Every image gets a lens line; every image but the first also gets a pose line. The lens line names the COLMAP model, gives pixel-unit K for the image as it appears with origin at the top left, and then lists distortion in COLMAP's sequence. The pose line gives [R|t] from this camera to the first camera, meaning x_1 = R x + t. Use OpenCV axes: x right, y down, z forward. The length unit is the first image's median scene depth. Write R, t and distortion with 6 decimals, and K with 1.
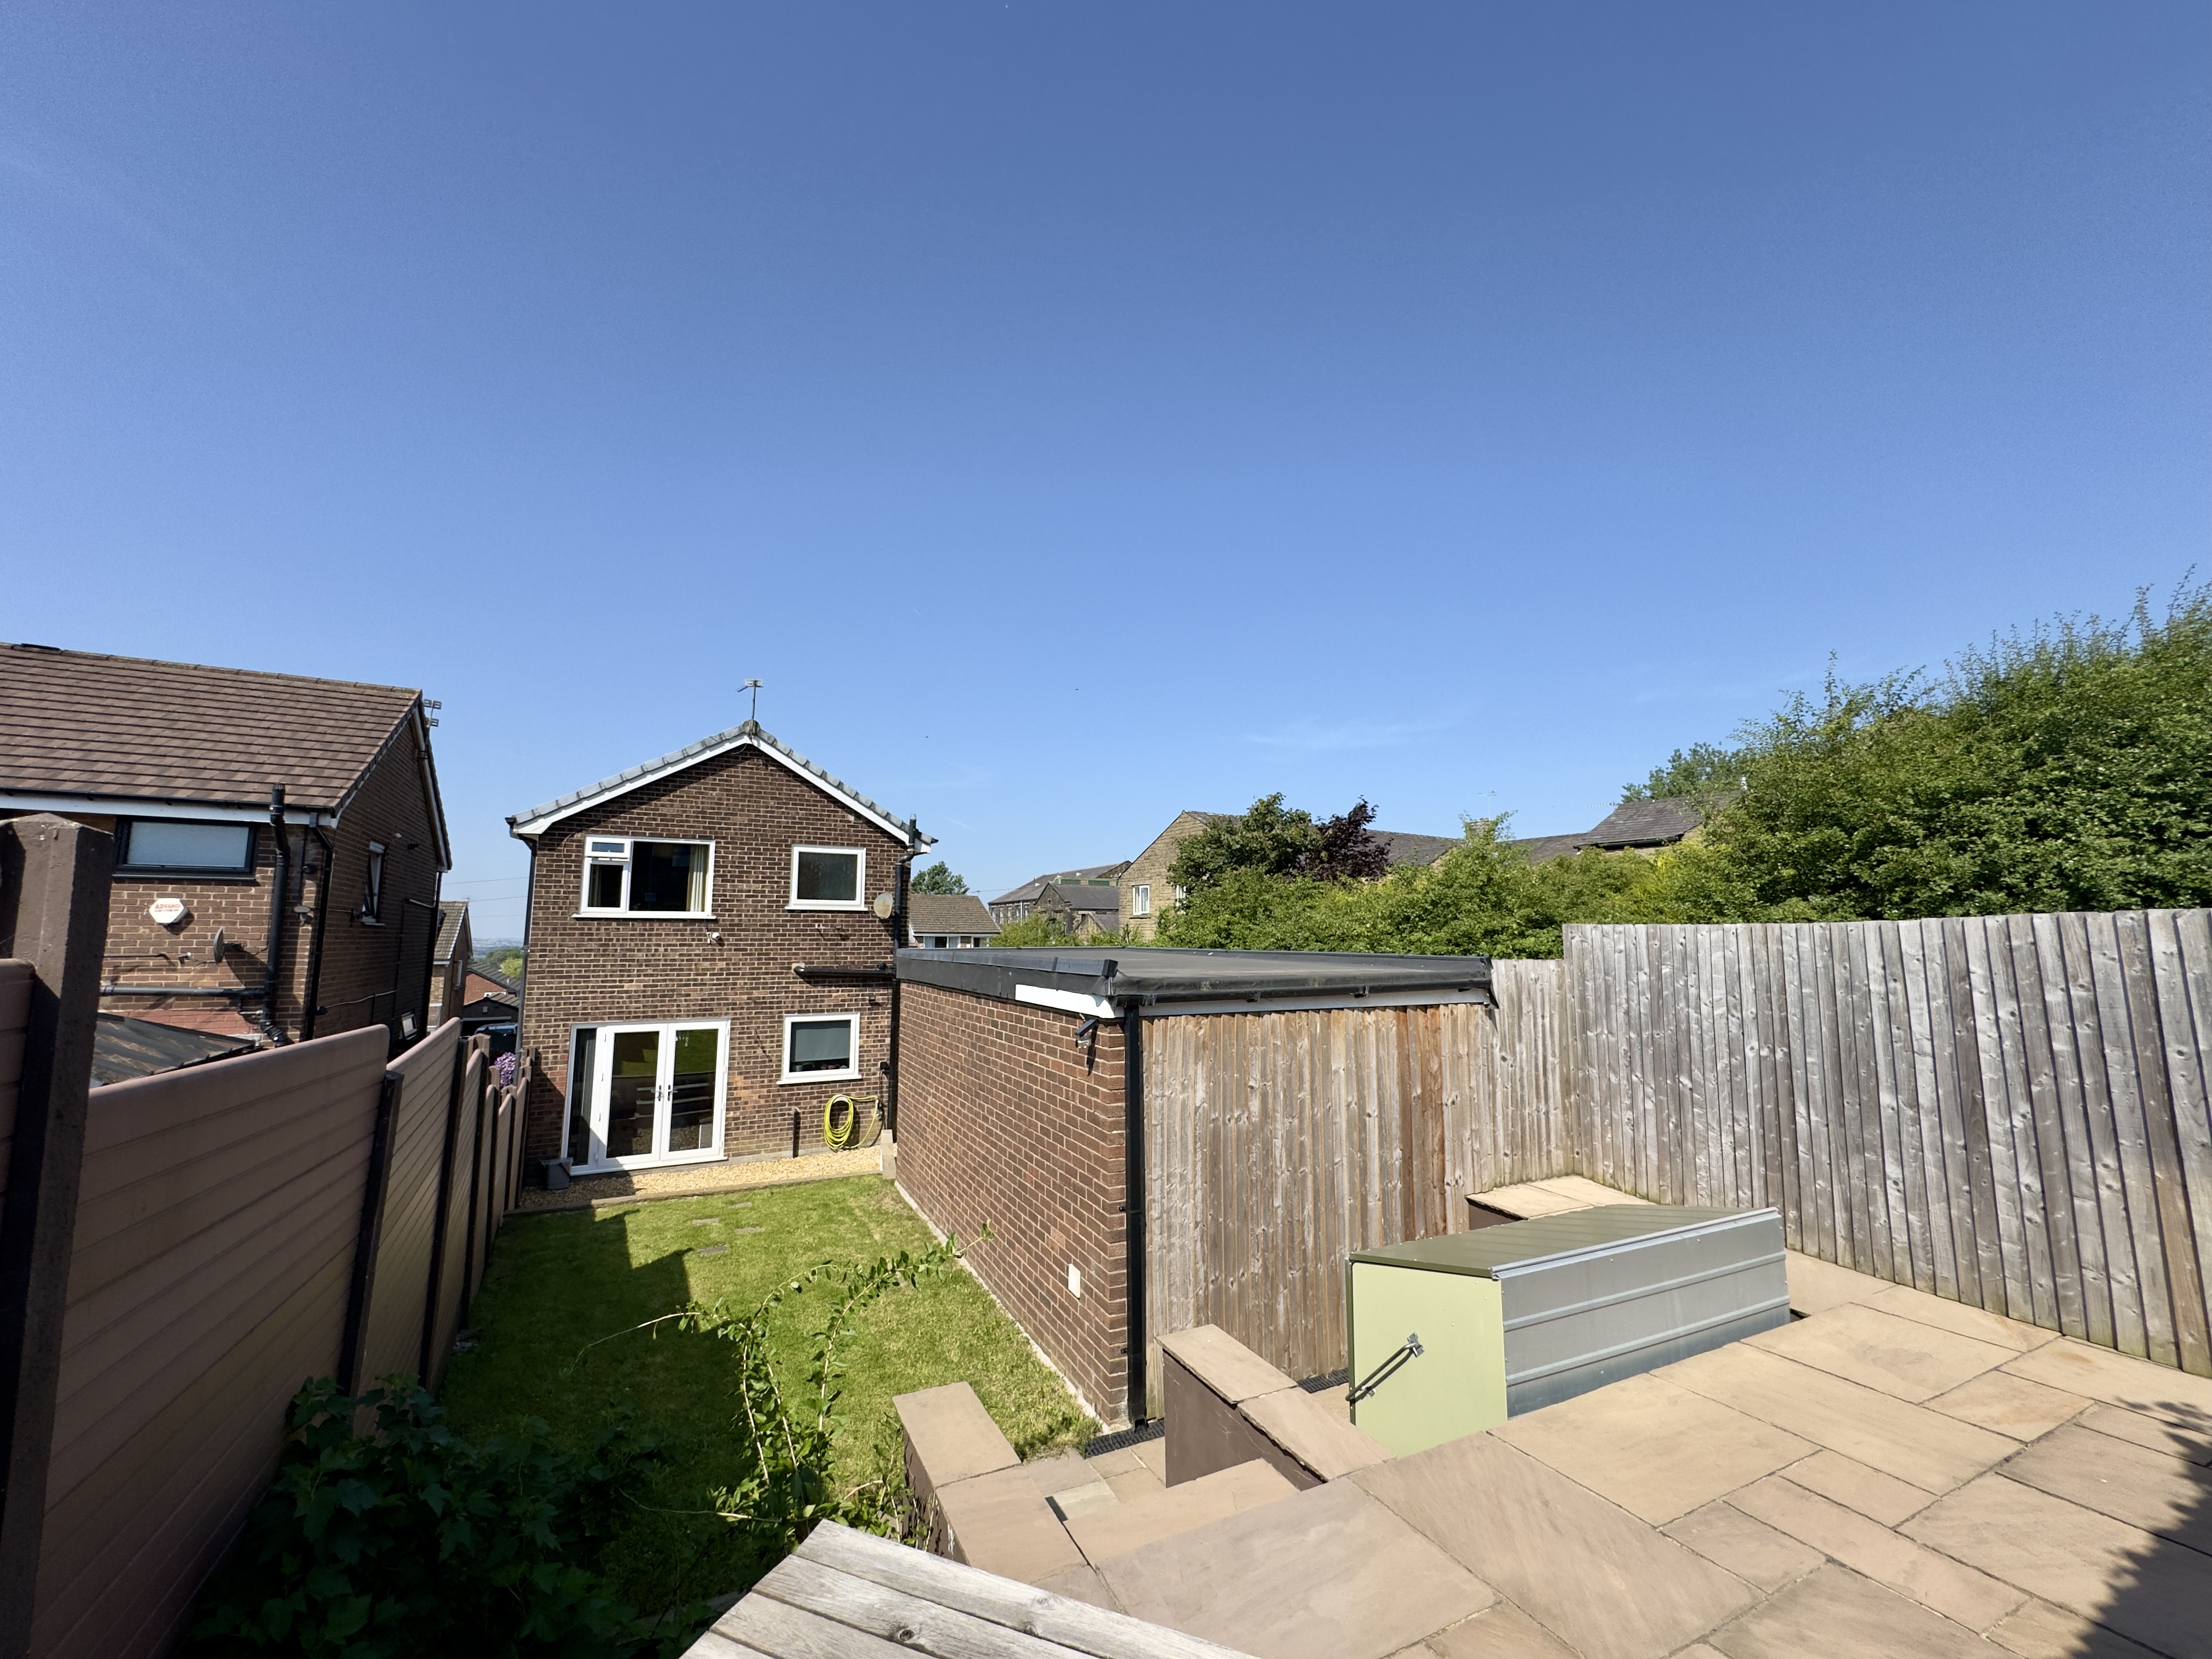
lens RADIAL K [[876.8, 0, 1106.0], [0, 876.8, 829.5], [0, 0, 1]] dist [-0.002896, 0.000139]
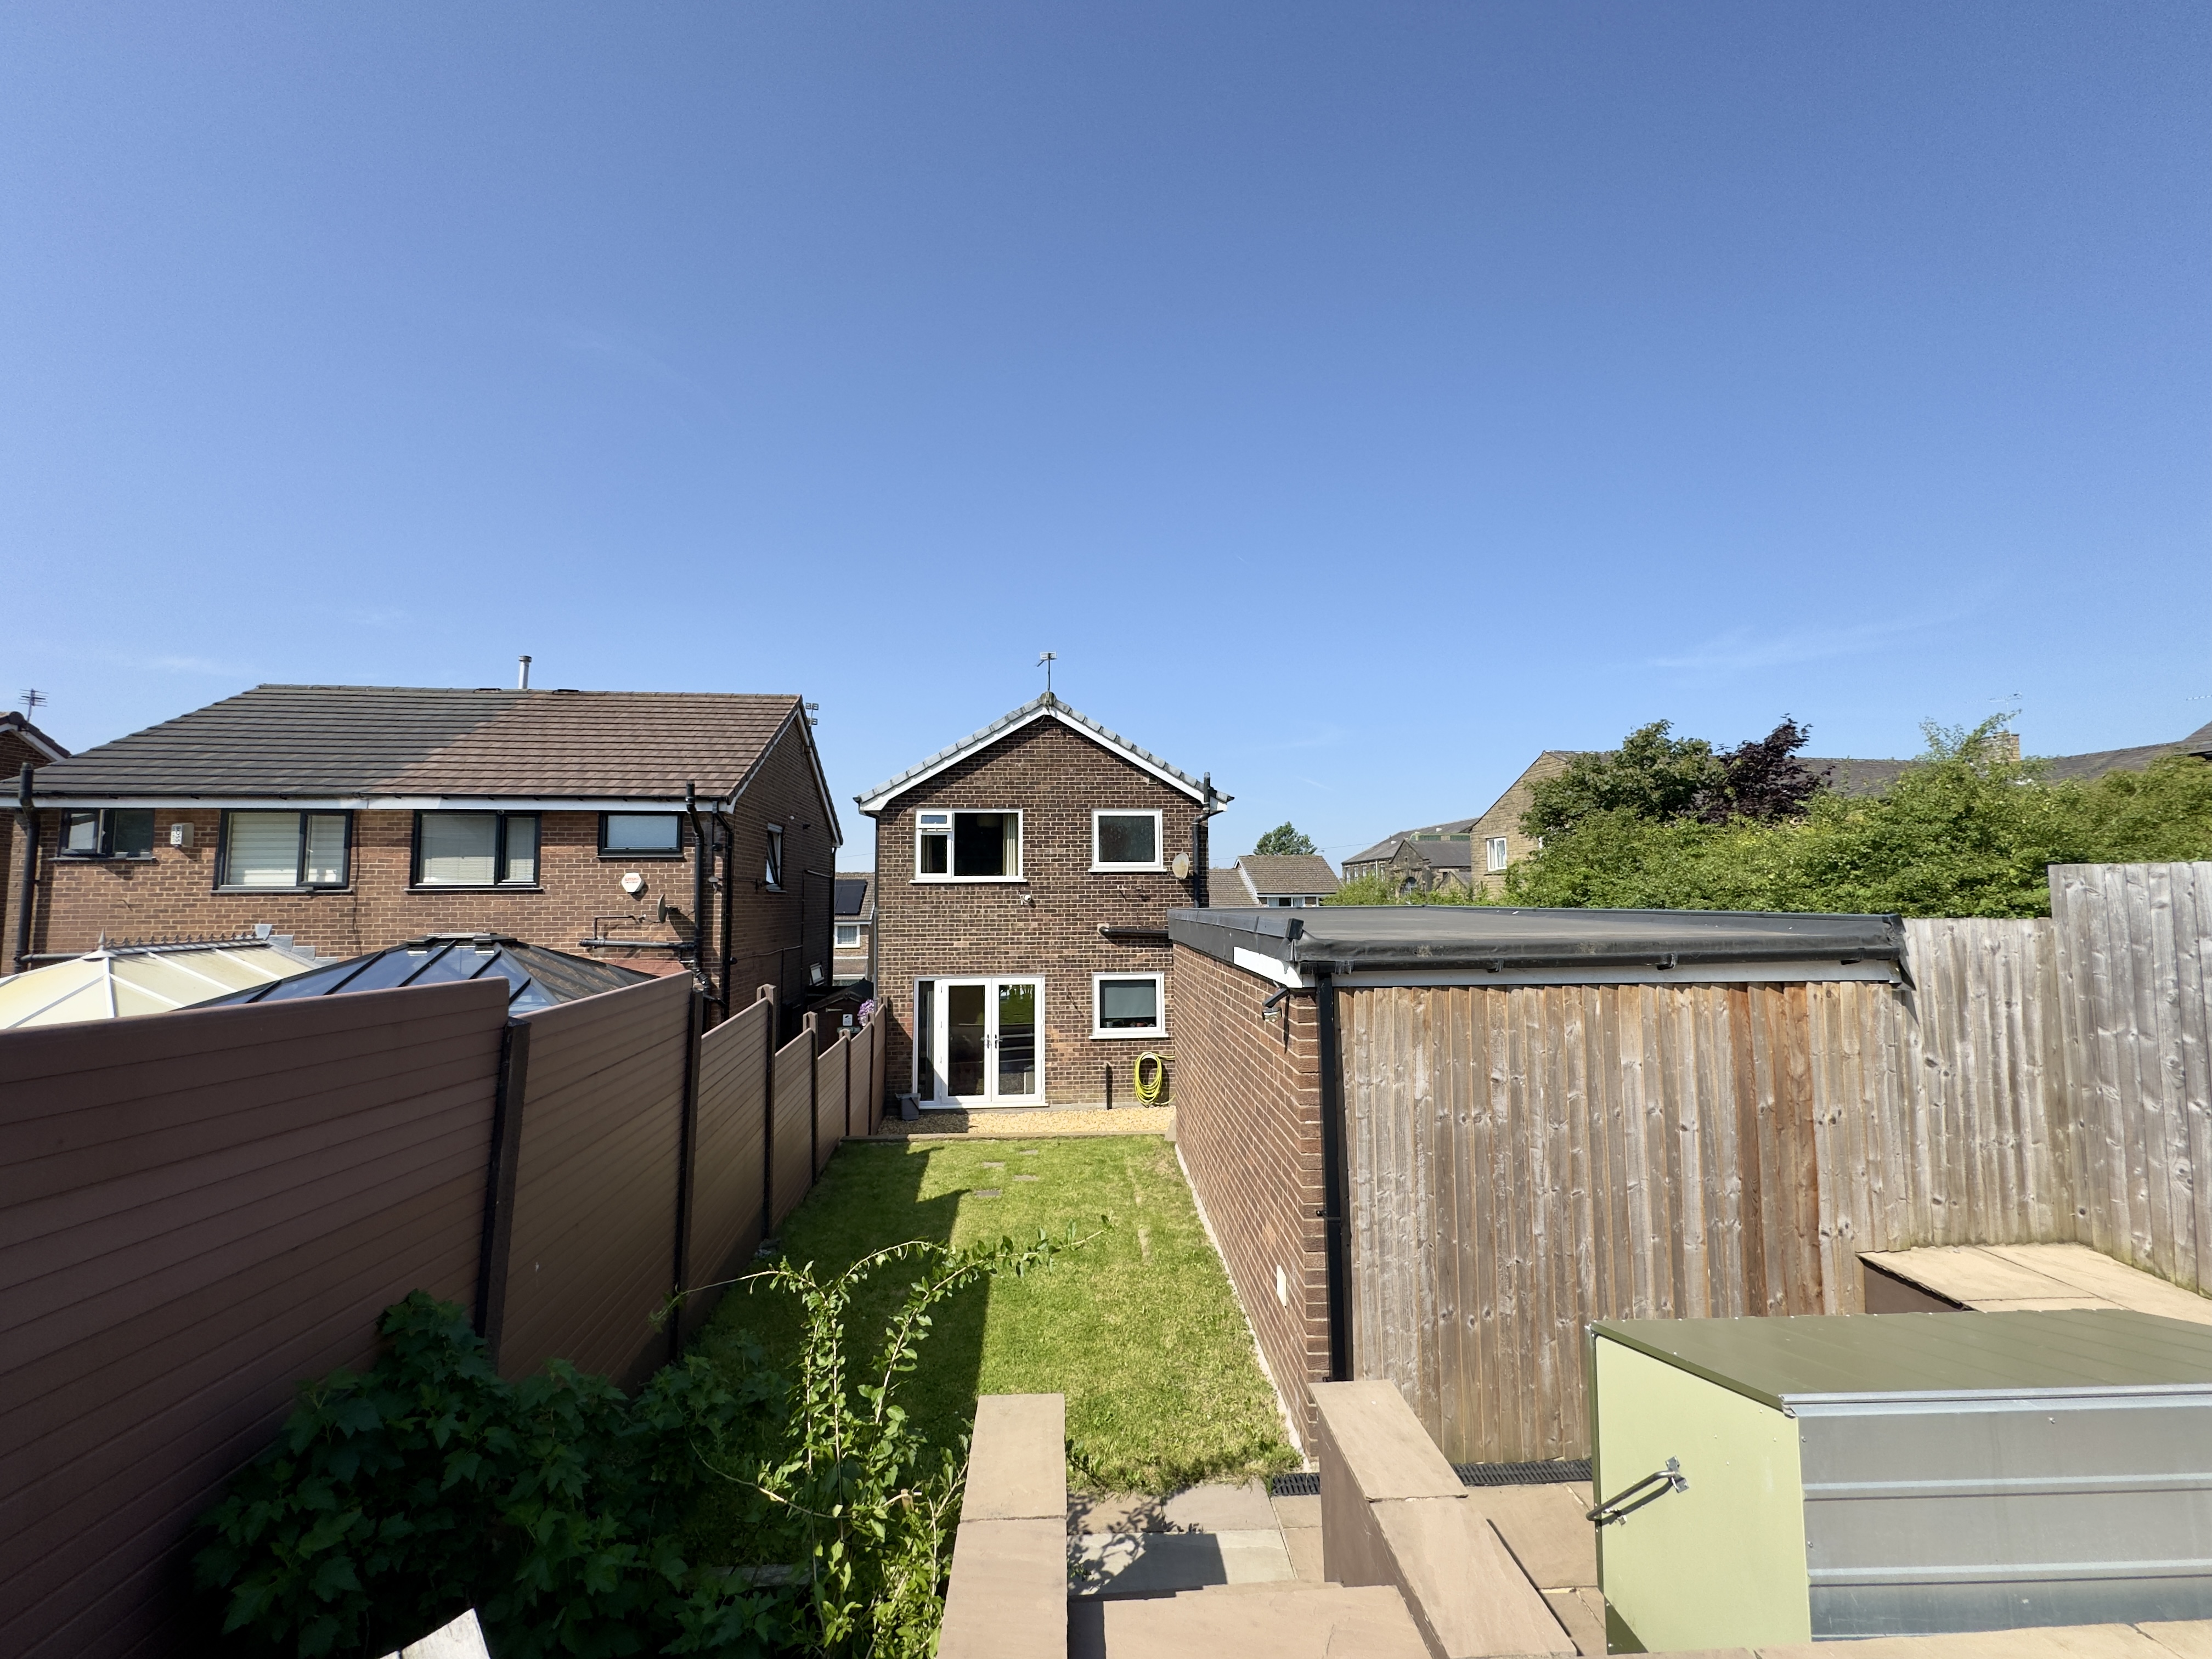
lens RADIAL K [[876.8, 0, 1106.0], [0, 876.8, 829.5], [0, 0, 1]] dist [-0.002896, 0.000139]
pose [[0.919602, -0.040155, -0.390793, 0.082514], [0.057119, 0.997858, 0.031881, 0.012793], [0.388676, -0.051639, 0.919926, 0.079003]]
